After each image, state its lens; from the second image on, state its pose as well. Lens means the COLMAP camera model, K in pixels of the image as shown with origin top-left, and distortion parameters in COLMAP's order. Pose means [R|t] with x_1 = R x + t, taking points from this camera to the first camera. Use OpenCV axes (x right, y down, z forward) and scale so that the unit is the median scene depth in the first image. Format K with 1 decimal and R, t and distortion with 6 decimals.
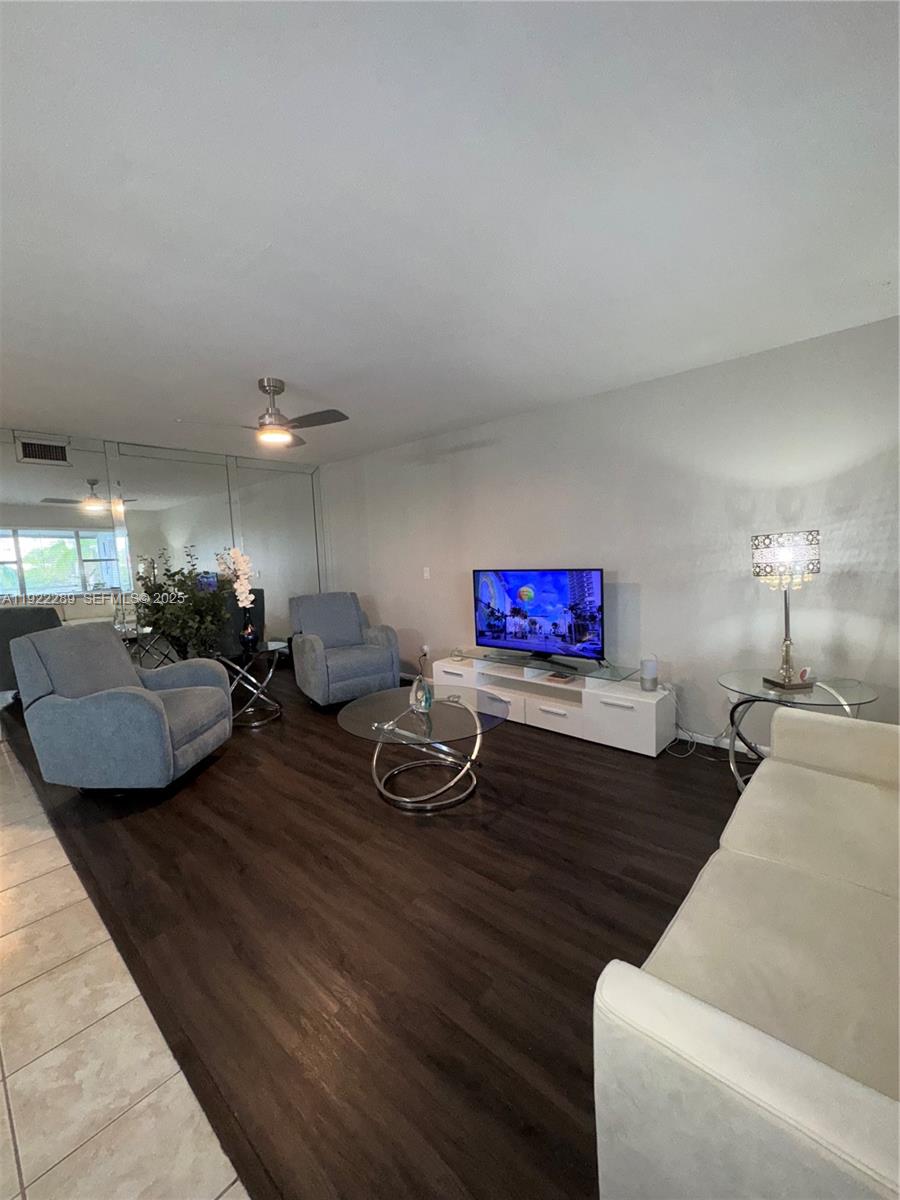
lens RADIAL K [[479.7, 0, 456.8], [0, 479.7, 584.9], [0, 0, 1]] dist [-0.001226, -0.000456]
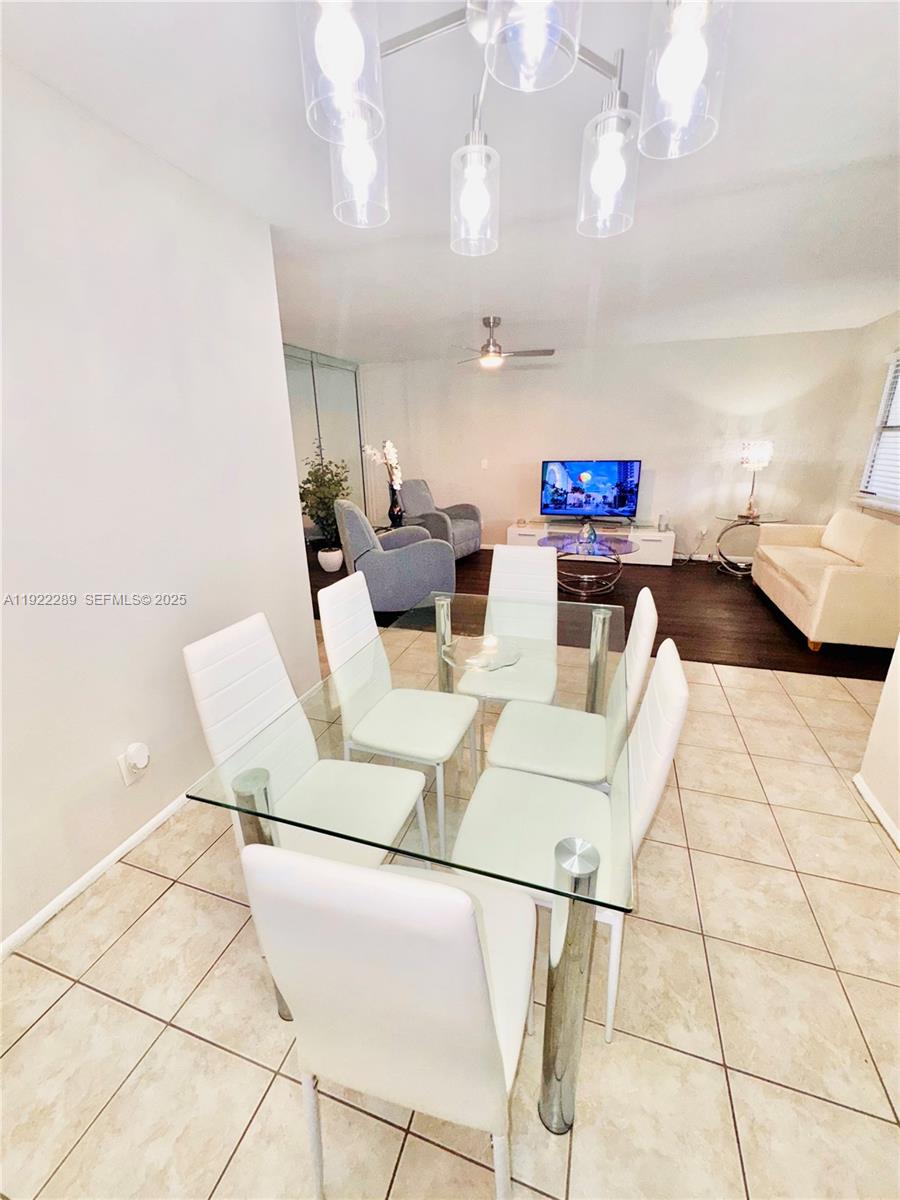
lens RADIAL K [[479.7, 0, 451.1], [0, 479.7, 596.5], [0, 0, 1]] dist [-0.001226, -0.000456]
pose [[0.920062, -0.102135, 0.378225, -0.915897], [0.011117, 0.971838, 0.235388, 0.024640], [-0.391615, -0.212367, 0.895287, -0.301687]]
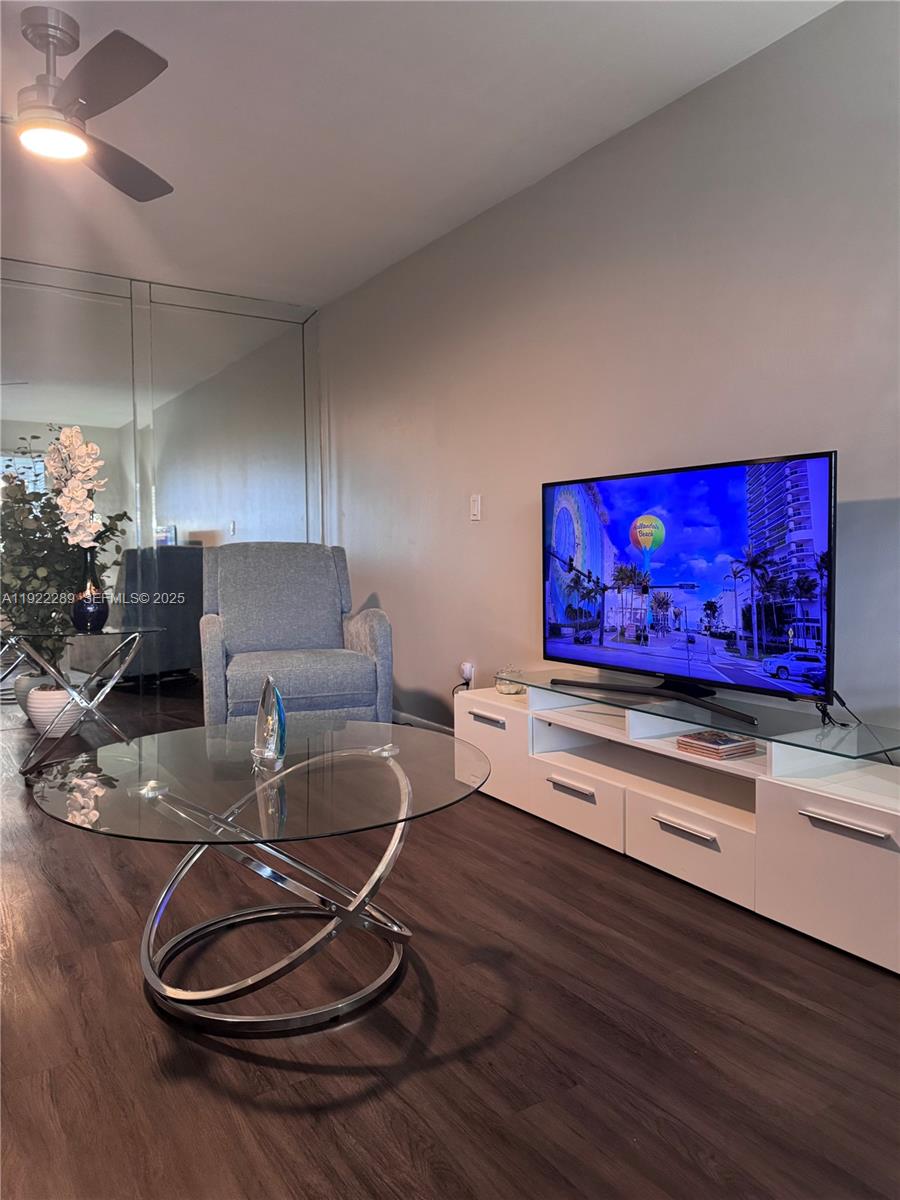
lens RADIAL K [[845.7, 0, 450.3], [0, 845.7, 575.7], [0, 0, 1]] dist [0.056712, -0.066350]
pose [[0.958049, 0.042790, -0.283393, 0.199453], [-0.053122, 0.998171, -0.028873, 0.090117], [0.281639, 0.042716, 0.958569, 0.280300]]
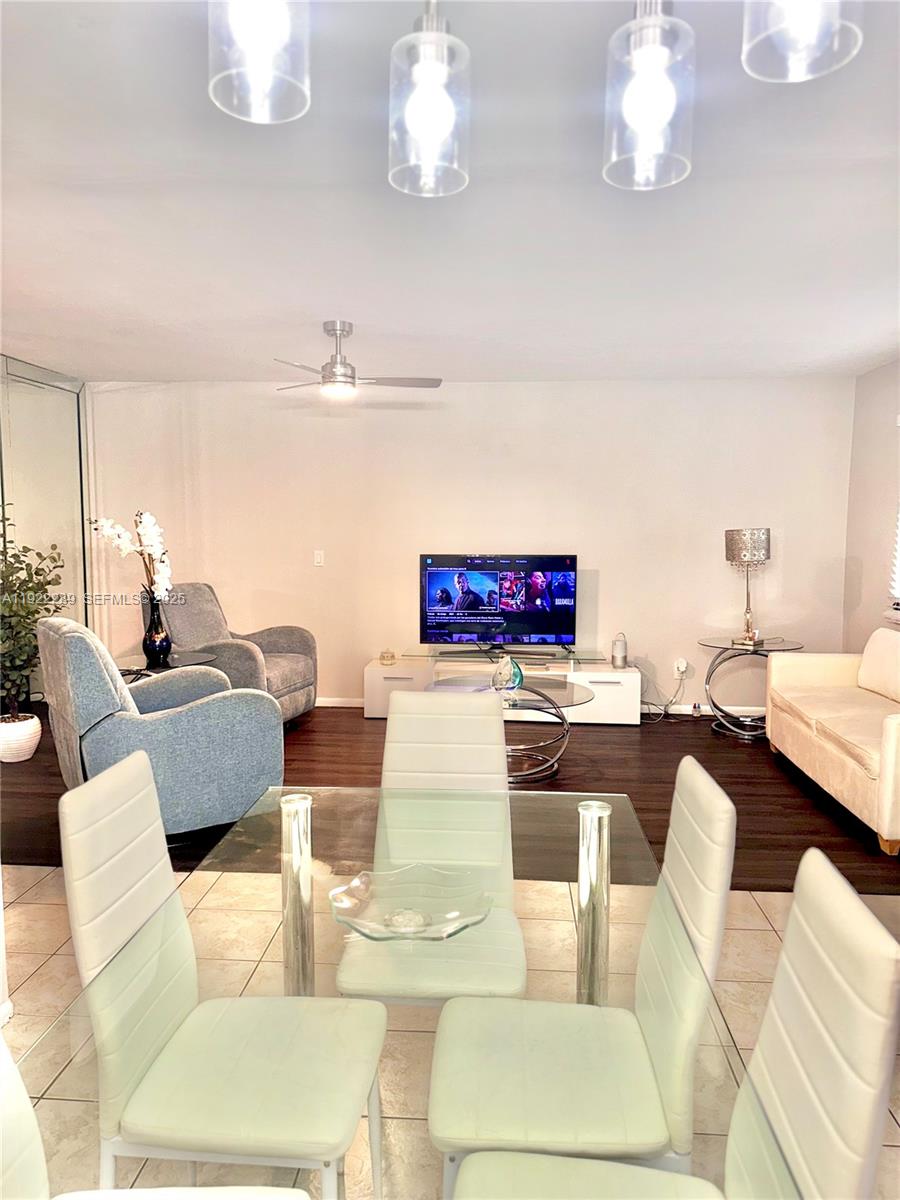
lens RADIAL K [[845.7, 0, 449.4], [0, 845.7, 603.1], [0, 0, 1]] dist [0.056712, -0.066350]
pose [[0.794216, -0.015701, 0.607433, -0.952489], [0.005829, 0.999817, 0.018222, 0.032583], [-0.607608, -0.010932, 0.794162, -0.253356]]
